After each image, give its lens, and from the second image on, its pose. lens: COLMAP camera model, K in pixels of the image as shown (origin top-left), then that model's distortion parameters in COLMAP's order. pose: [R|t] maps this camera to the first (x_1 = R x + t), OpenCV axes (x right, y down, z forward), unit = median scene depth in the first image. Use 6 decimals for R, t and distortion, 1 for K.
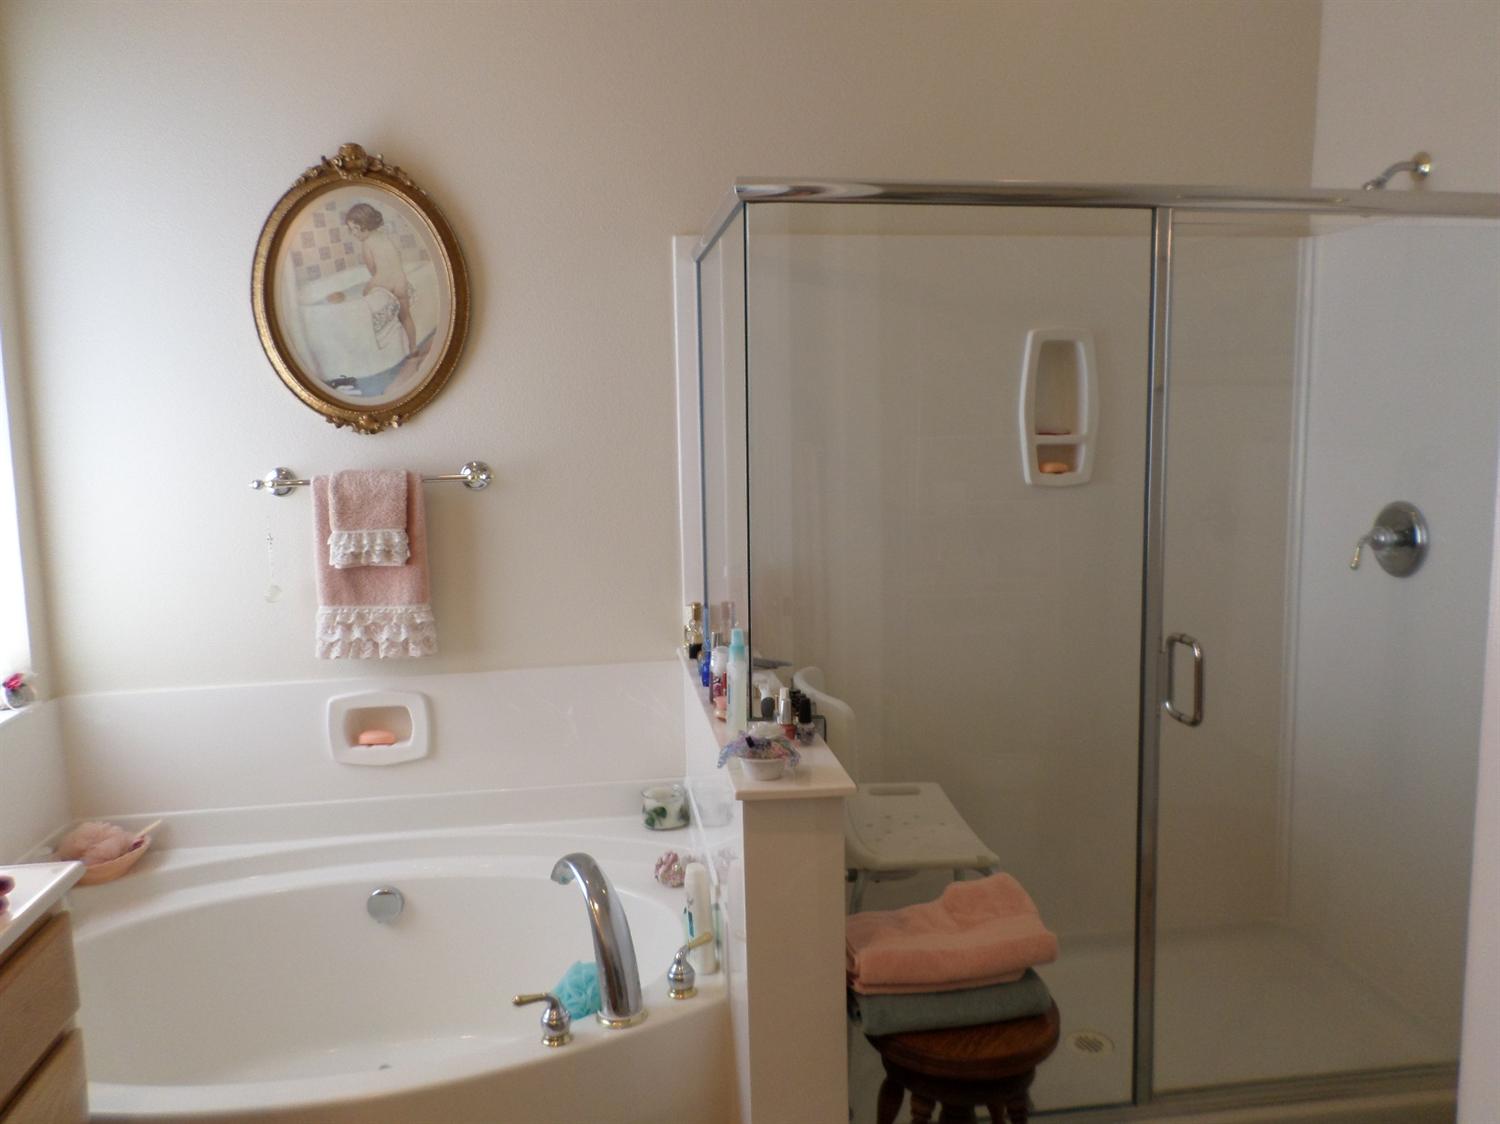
lens RADIAL K [[1153.5, 0, 731.9], [0, 1153.5, 542.0], [0, 0, 1]] dist [-0.002575, -0.011316]
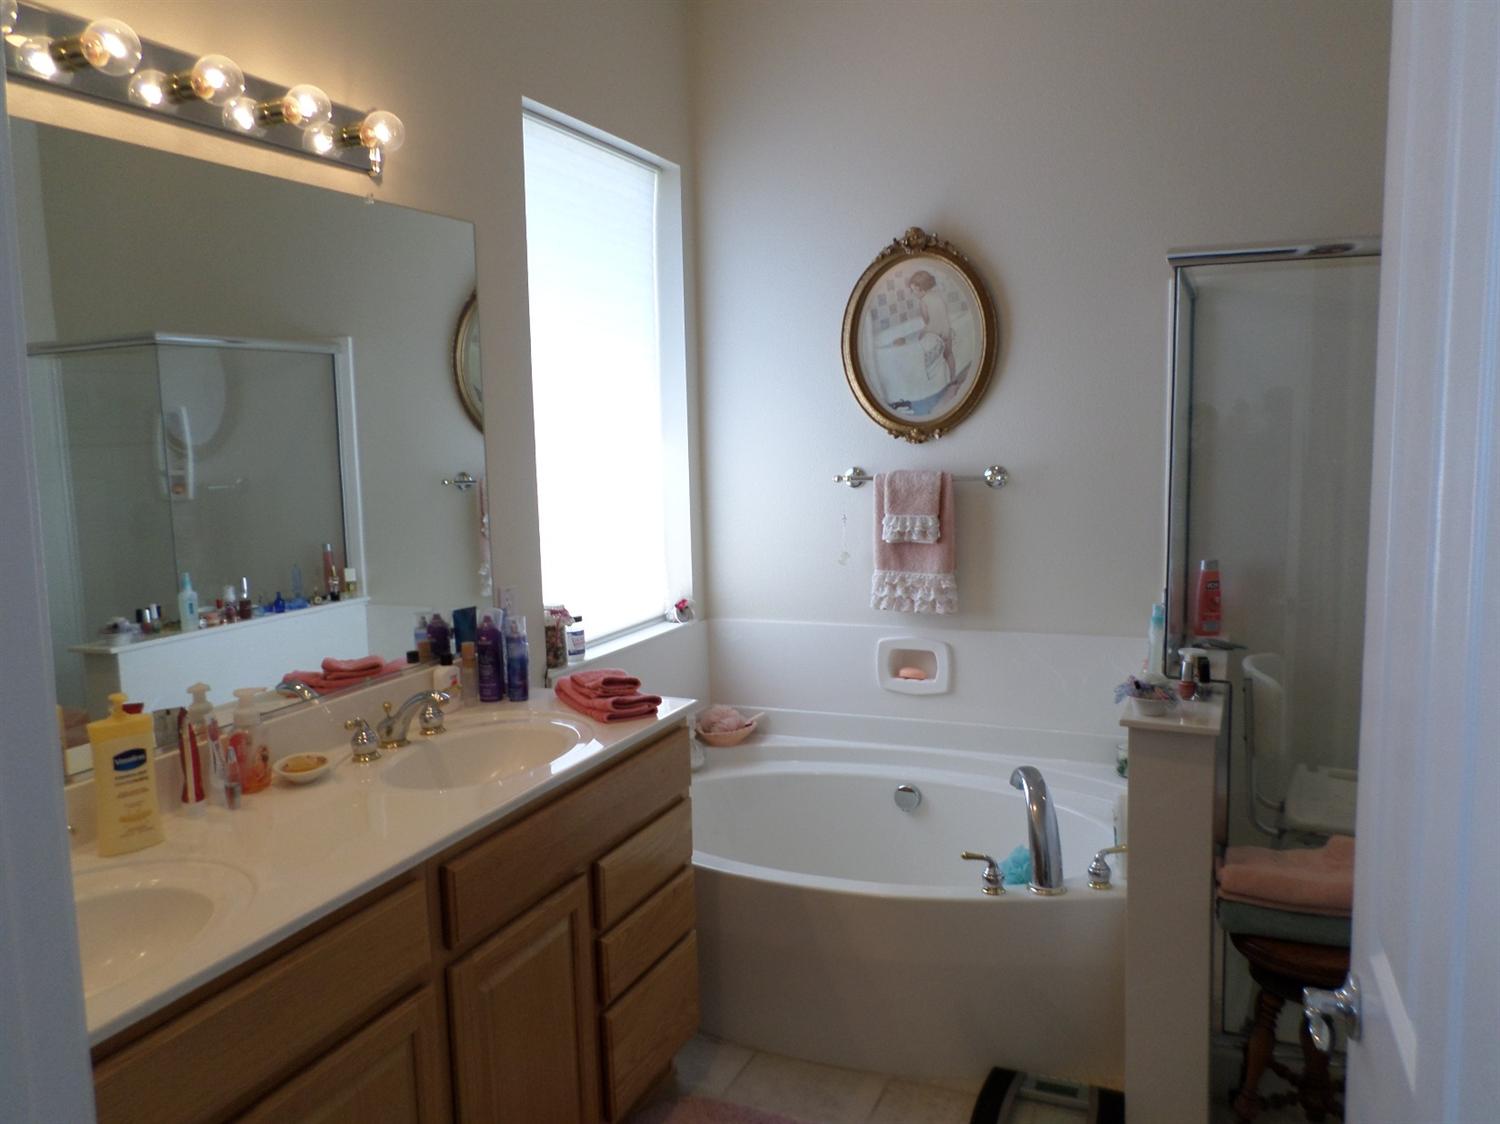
lens RADIAL K [[1153.5, 0, 731.9], [0, 1153.5, 542.0], [0, 0, 1]] dist [-0.002575, -0.011316]
pose [[0.854216, 0.056673, -0.516820, 0.198563], [-0.056837, 0.998263, 0.015524, 0.011570], [0.516802, 0.016114, 0.855953, -0.249653]]
